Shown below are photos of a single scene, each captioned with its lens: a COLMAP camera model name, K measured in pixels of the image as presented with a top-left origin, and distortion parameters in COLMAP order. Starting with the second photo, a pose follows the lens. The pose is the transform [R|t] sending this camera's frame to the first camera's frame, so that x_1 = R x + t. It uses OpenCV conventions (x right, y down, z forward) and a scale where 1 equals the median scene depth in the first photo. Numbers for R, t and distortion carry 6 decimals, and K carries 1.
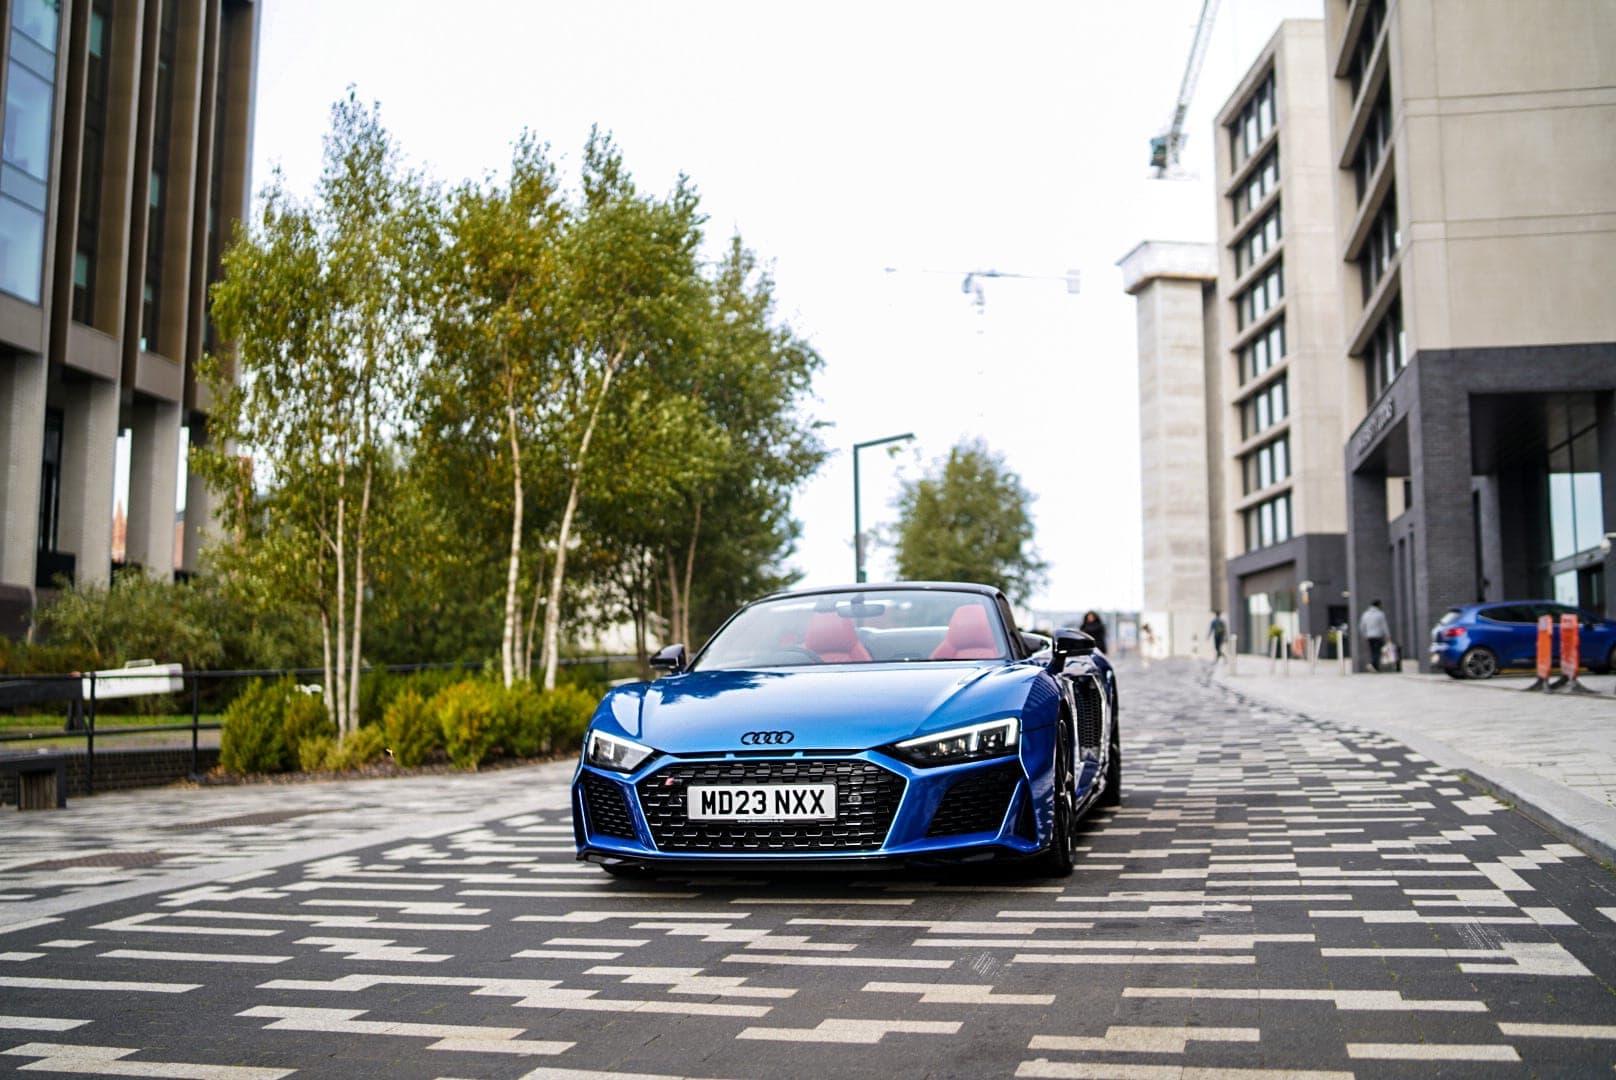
lens RADIAL K [[1561.2, 0, 808.0], [0, 1561.2, 540.0], [0, 0, 1]] dist [-0.100587, 0.104163]
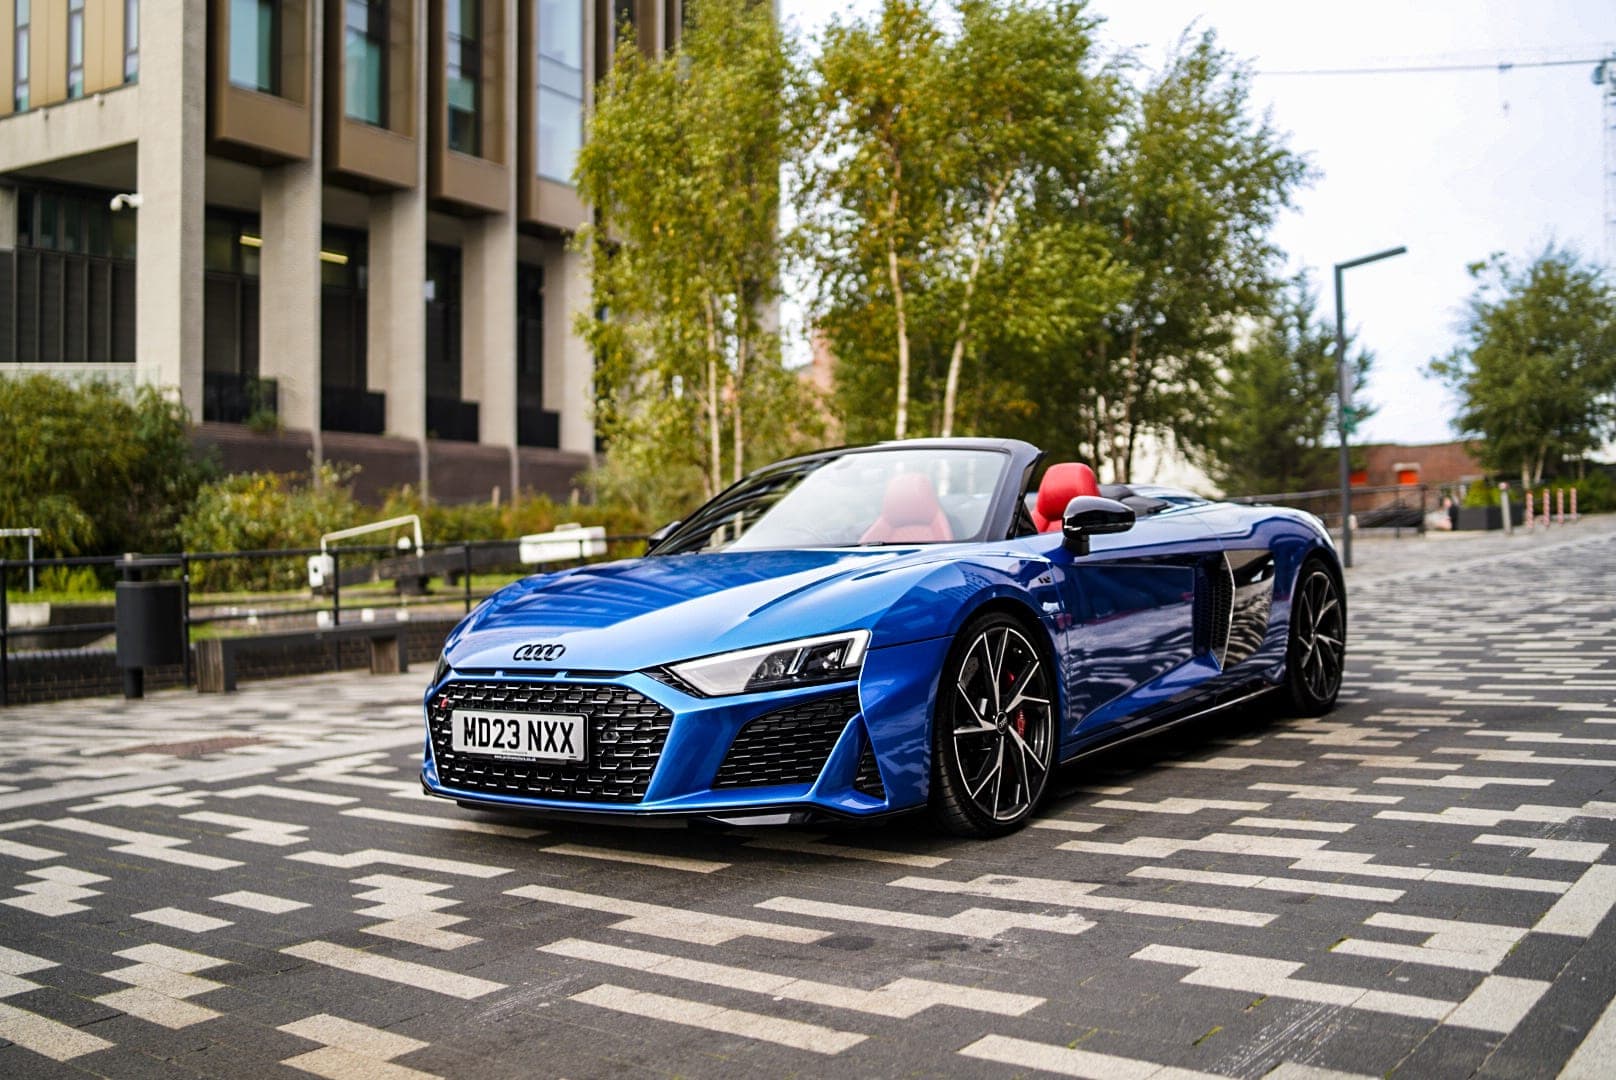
lens RADIAL K [[1561.2, 0, 808.0], [0, 1561.2, 540.0], [0, 0, 1]] dist [-0.100587, 0.104163]
pose [[0.926803, -0.009048, -0.375440, 0.401768], [0.046235, 0.994854, 0.090158, 0.005283], [0.372692, -0.100917, 0.922451, 0.331516]]
